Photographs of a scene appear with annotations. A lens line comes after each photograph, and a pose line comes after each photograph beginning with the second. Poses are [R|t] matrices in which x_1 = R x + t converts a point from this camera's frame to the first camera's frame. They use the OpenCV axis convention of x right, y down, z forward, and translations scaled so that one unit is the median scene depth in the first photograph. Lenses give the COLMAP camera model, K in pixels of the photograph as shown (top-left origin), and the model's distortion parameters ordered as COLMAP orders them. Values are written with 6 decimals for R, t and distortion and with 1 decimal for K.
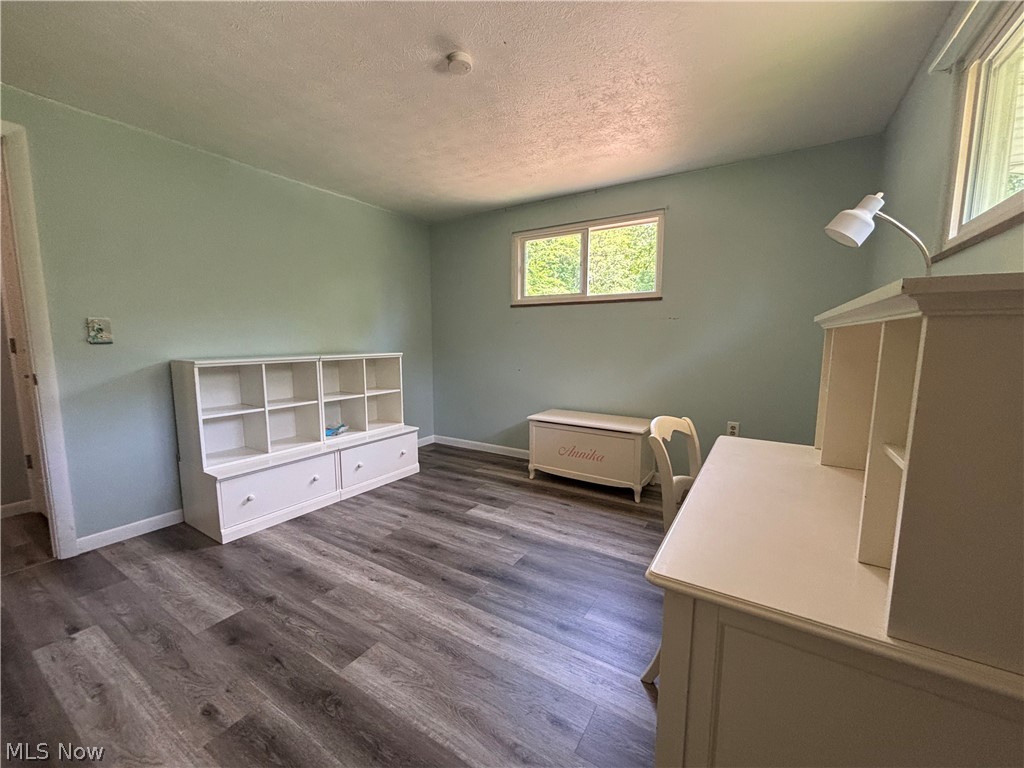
lens RADIAL K [[414.4, 0, 512.0], [0, 414.4, 384.0], [0, 0, 1]] dist [0.016761, 0.000522]
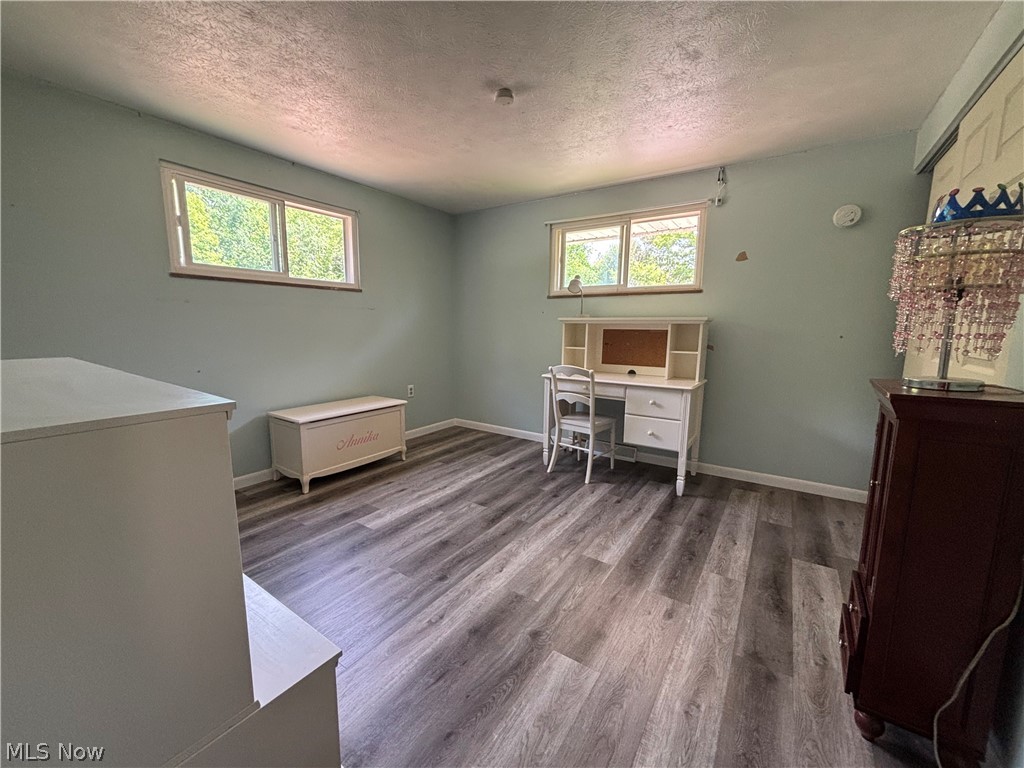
lens RADIAL K [[409.5, 0, 510.1], [0, 409.5, 386.8], [0, 0, 1]] dist [-0.000690, -0.000178]
pose [[0.025465, -0.144450, 0.989184, -0.872700], [0.112327, 0.983652, 0.140750, -0.063990], [-0.993345, 0.107528, 0.041275, 0.635194]]
